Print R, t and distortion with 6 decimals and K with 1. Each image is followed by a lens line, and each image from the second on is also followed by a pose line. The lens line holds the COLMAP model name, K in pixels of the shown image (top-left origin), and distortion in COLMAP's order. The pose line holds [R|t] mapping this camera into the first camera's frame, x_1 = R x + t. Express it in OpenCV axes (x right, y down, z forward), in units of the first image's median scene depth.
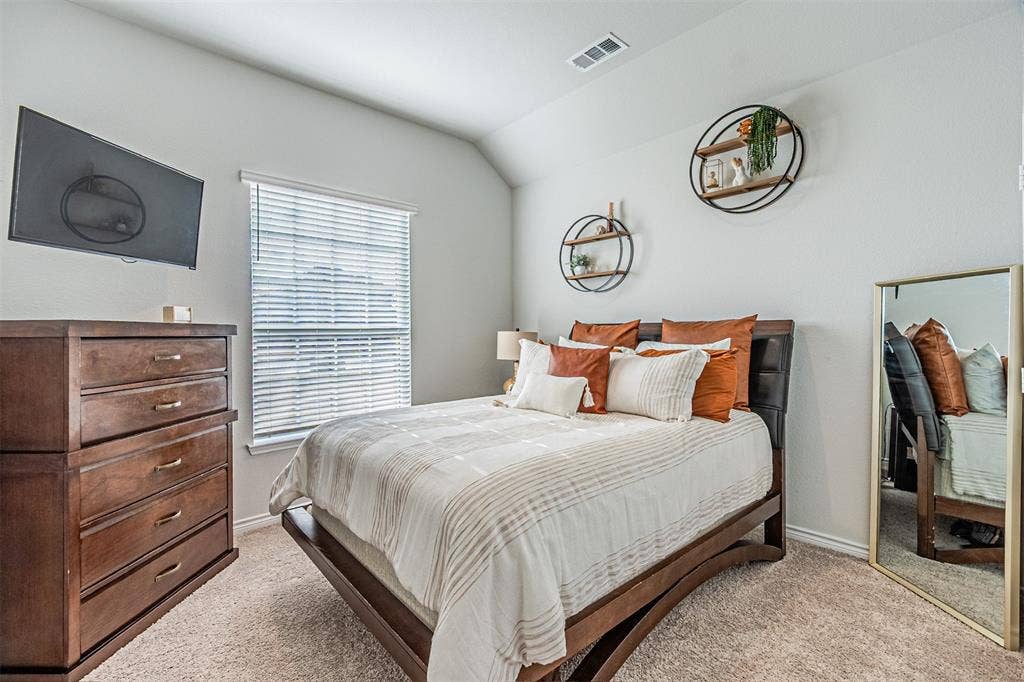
lens RADIAL K [[466.8, 0, 517.3], [0, 466.8, 337.0], [0, 0, 1]] dist [0.002167, 0.000519]
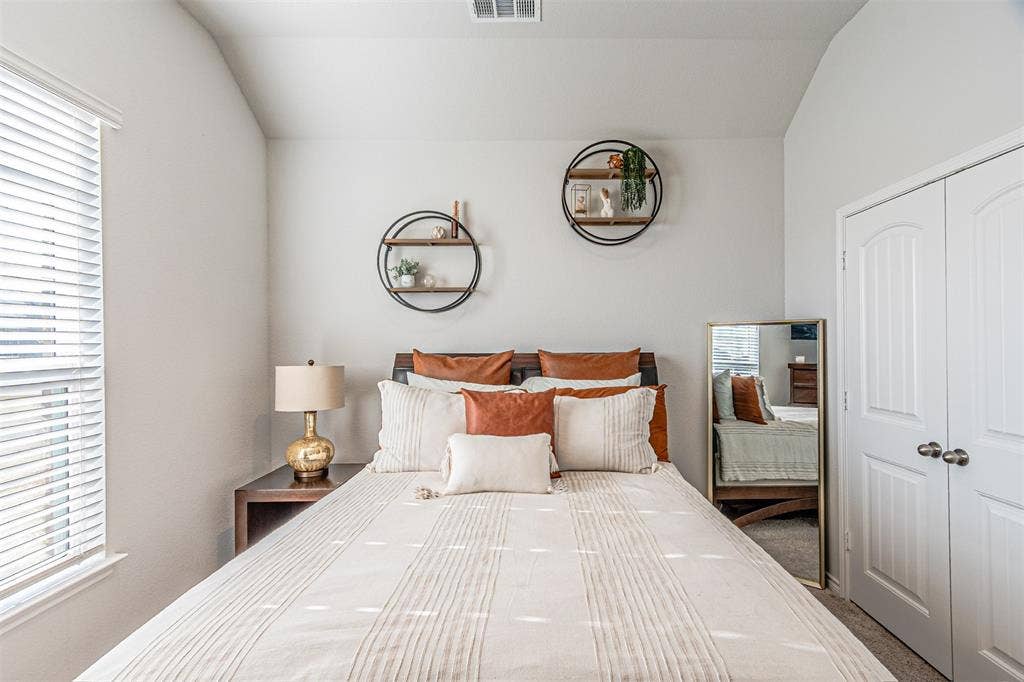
lens RADIAL K [[466.8, 0, 513.4], [0, 466.8, 345.0], [0, 0, 1]] dist [0.002167, 0.000519]
pose [[0.658211, 0.001563, 0.752832, -0.334791], [0.006541, 0.999948, -0.007795, -0.035942], [-0.752805, 0.010055, 0.658167, 0.407076]]
